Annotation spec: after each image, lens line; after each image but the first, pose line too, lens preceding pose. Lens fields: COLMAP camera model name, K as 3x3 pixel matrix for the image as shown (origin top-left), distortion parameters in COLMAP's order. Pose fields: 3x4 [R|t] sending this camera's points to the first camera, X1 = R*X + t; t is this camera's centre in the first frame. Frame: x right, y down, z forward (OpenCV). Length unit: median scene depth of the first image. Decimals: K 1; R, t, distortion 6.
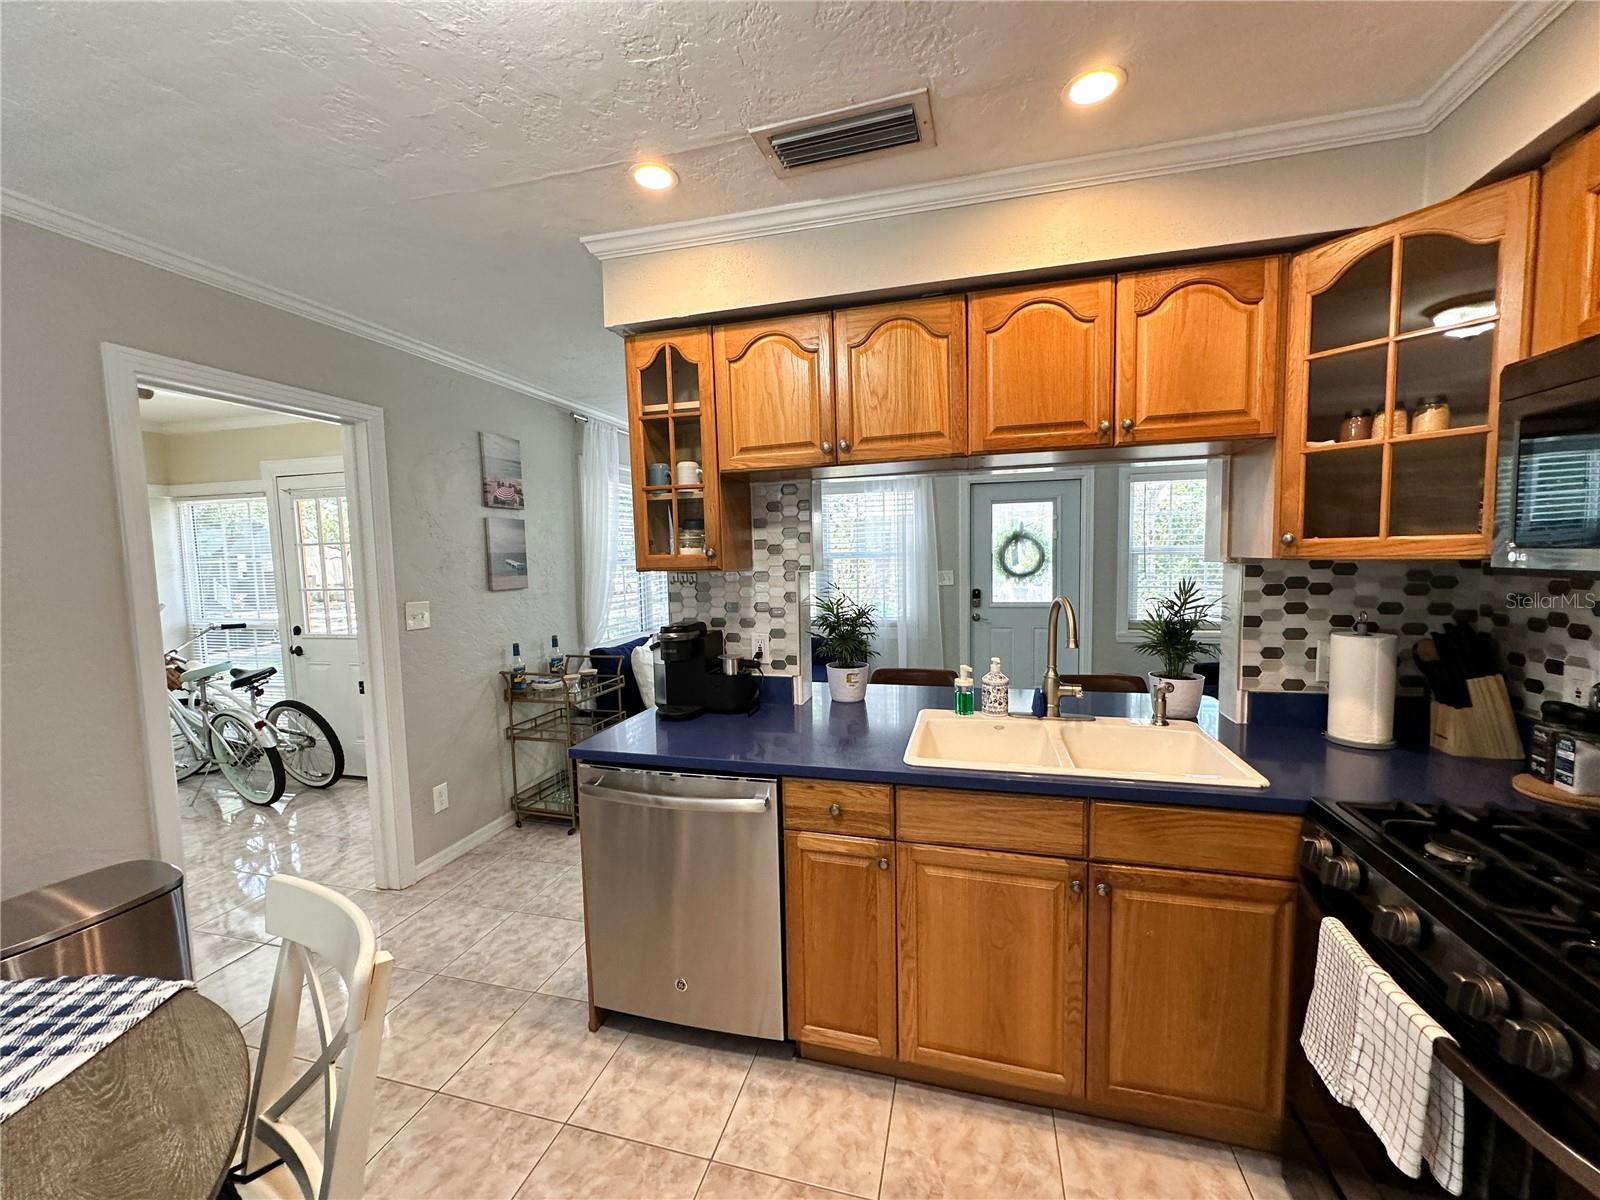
lens RADIAL K [[639.3, 0, 802.6], [0, 639.3, 601.5], [0, 0, 1]] dist [0.000229, 0.000171]
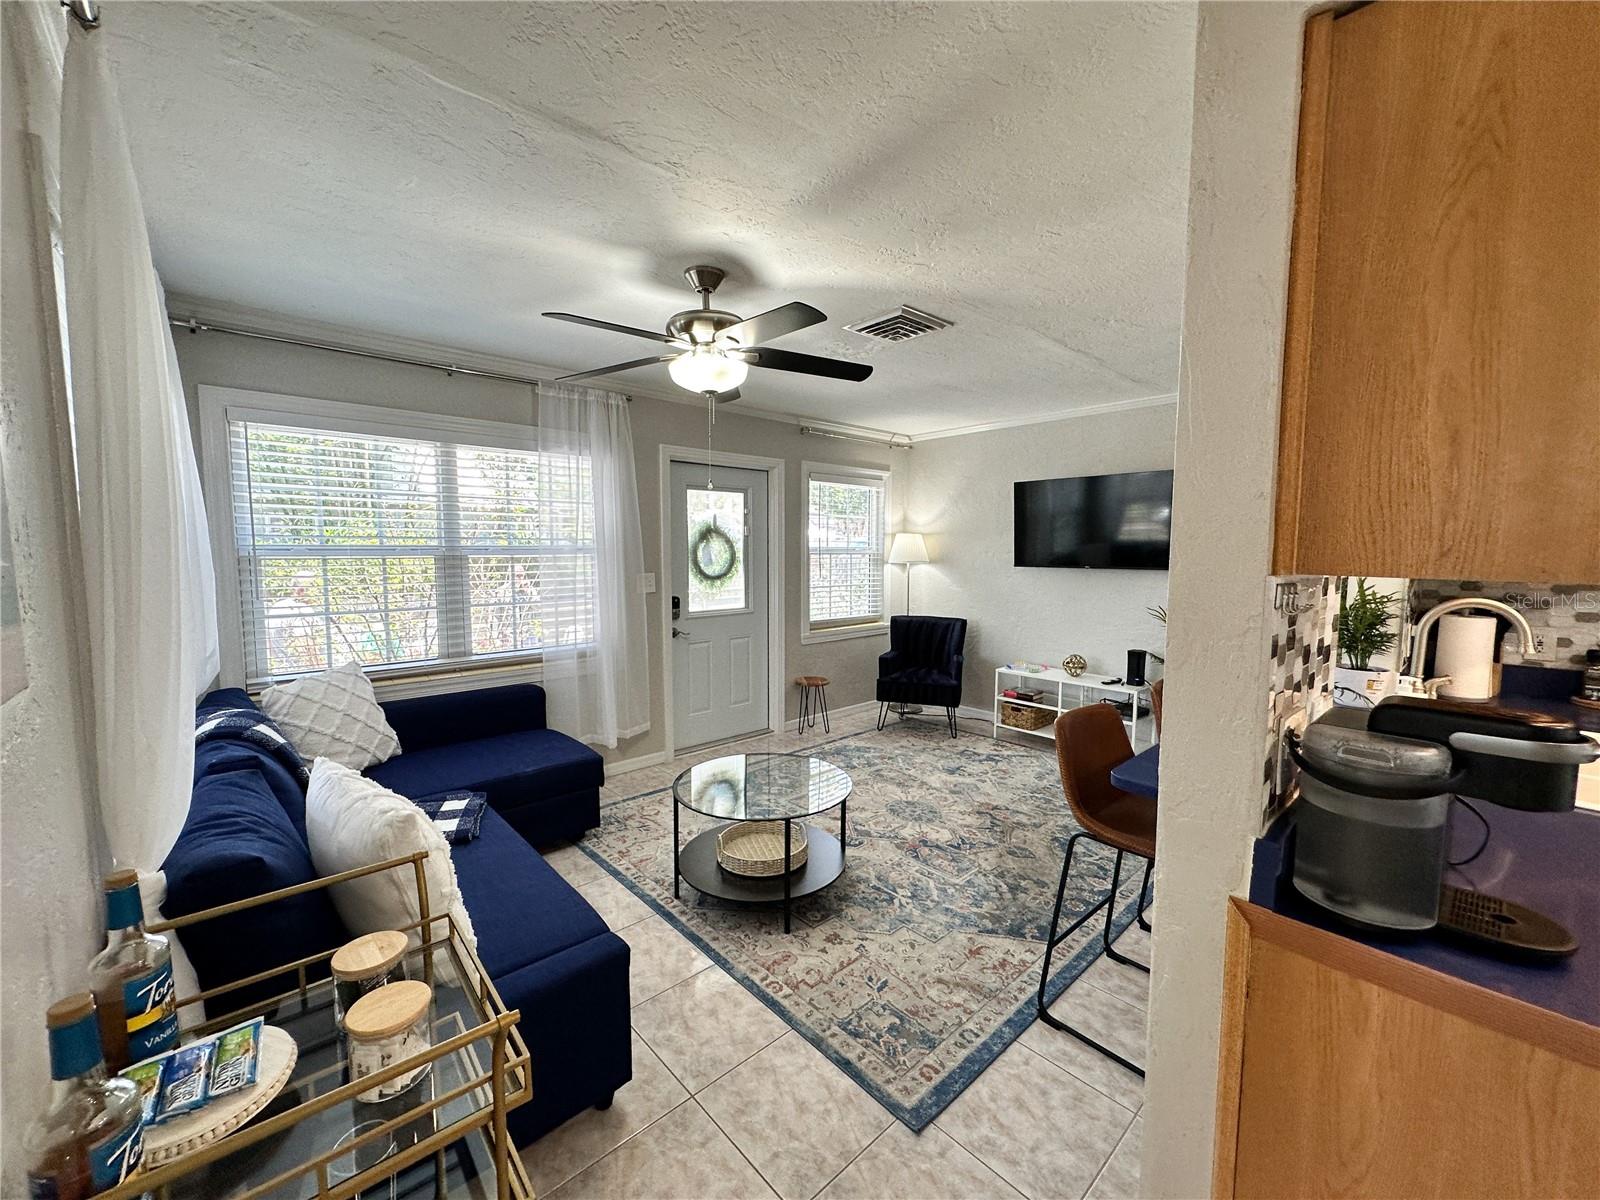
lens RADIAL K [[639.3, 0, 799.8], [0, 639.3, 600.7], [0, 0, 1]] dist [0.000229, 0.000171]
pose [[0.543605, -0.049584, 0.837875, -0.309361], [0.052087, 0.998322, 0.025286, -0.027028], [-0.837723, 0.029897, 0.545276, 0.460528]]
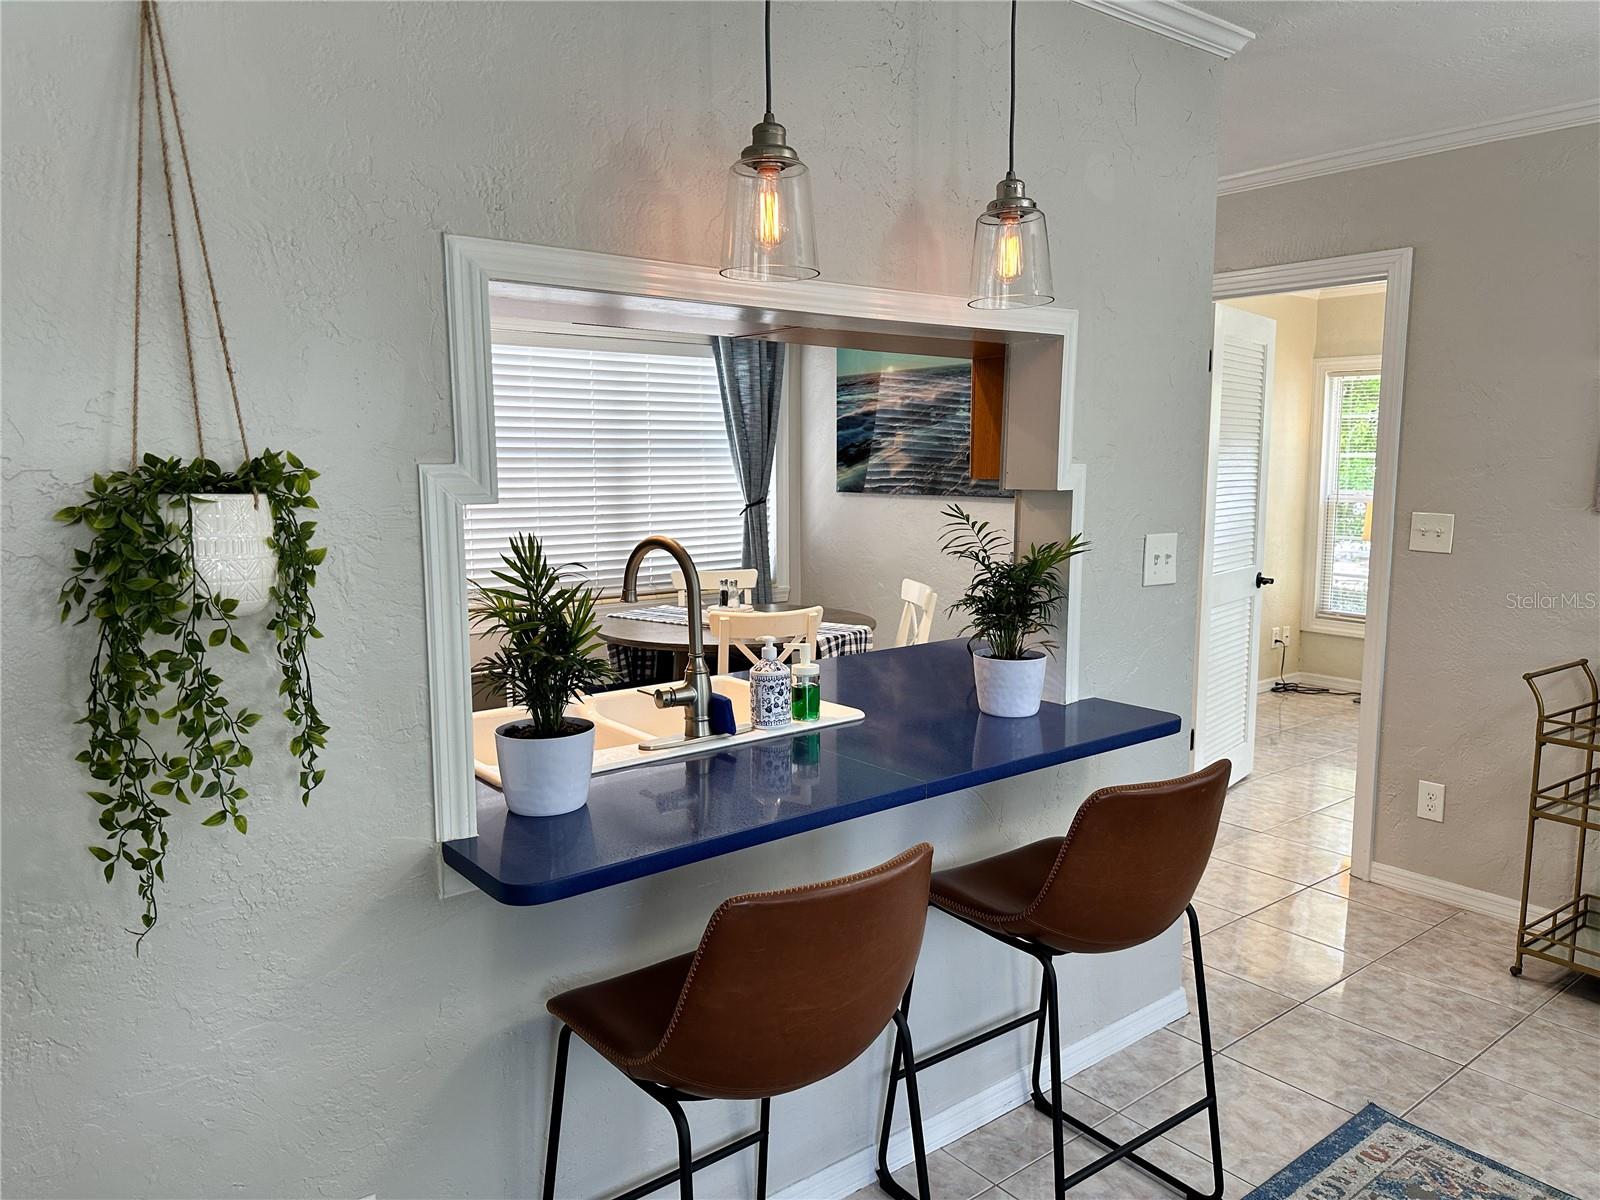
lens RADIAL K [[1127.3, 0, 799.7], [0, 1127.3, 604.2], [0, 0, 1]] dist [0.055256, -0.060813]
pose [[-0.598242, 0.129396, -0.790799, 0.438096], [-0.044293, 0.980028, 0.193866, -0.060822], [0.800091, 0.151005, -0.580562, 0.634766]]
